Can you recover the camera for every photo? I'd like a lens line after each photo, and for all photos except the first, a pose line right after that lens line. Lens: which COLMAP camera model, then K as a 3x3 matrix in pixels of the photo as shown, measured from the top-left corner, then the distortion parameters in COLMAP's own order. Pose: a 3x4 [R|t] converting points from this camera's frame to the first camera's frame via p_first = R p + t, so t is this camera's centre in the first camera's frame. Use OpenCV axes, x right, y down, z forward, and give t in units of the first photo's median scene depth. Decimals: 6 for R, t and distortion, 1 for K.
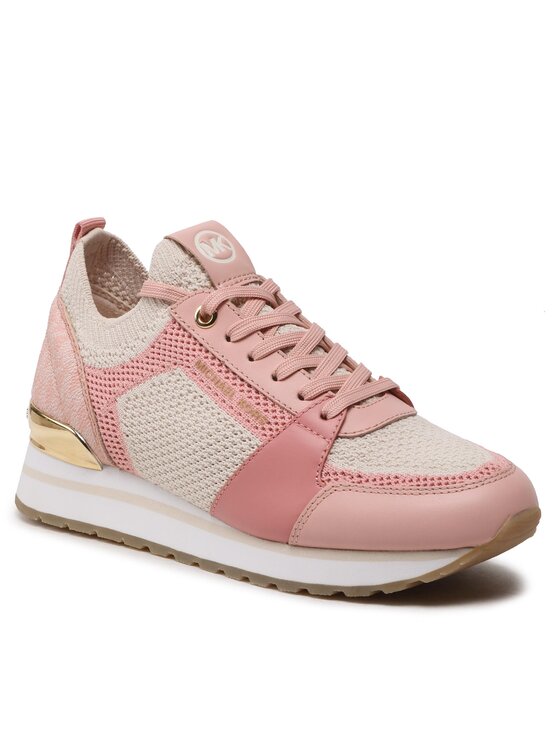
lens RADIAL K [[2708.6, 0, 280.0], [0, 2708.6, 373.1], [0, 0, 1]] dist [-0.241507, 0.000000]
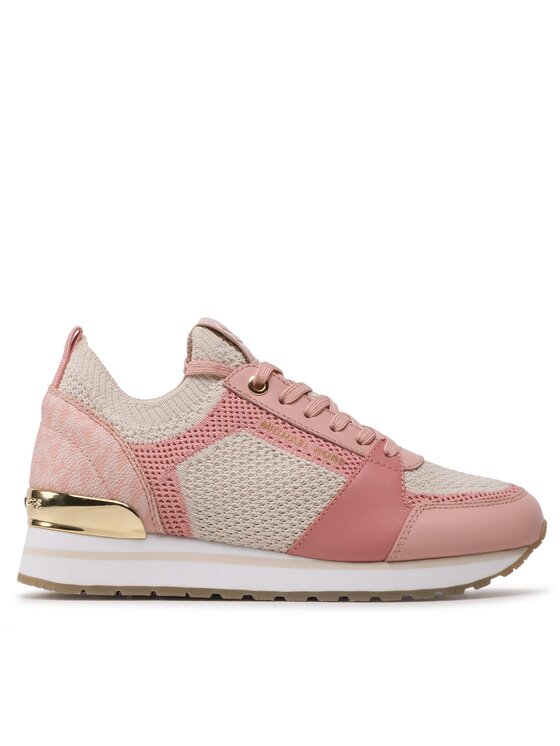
lens RADIAL K [[2611.3, 0, 279.8], [0, 2611.3, 372.9], [0, 0, 1]] dist [0.150293, 0.000000]
pose [[0.779424, -0.007330, 0.626454, -0.714678], [0.135867, 0.978112, -0.157599, 0.150115], [-0.611587, 0.207951, 0.763360, 0.140532]]
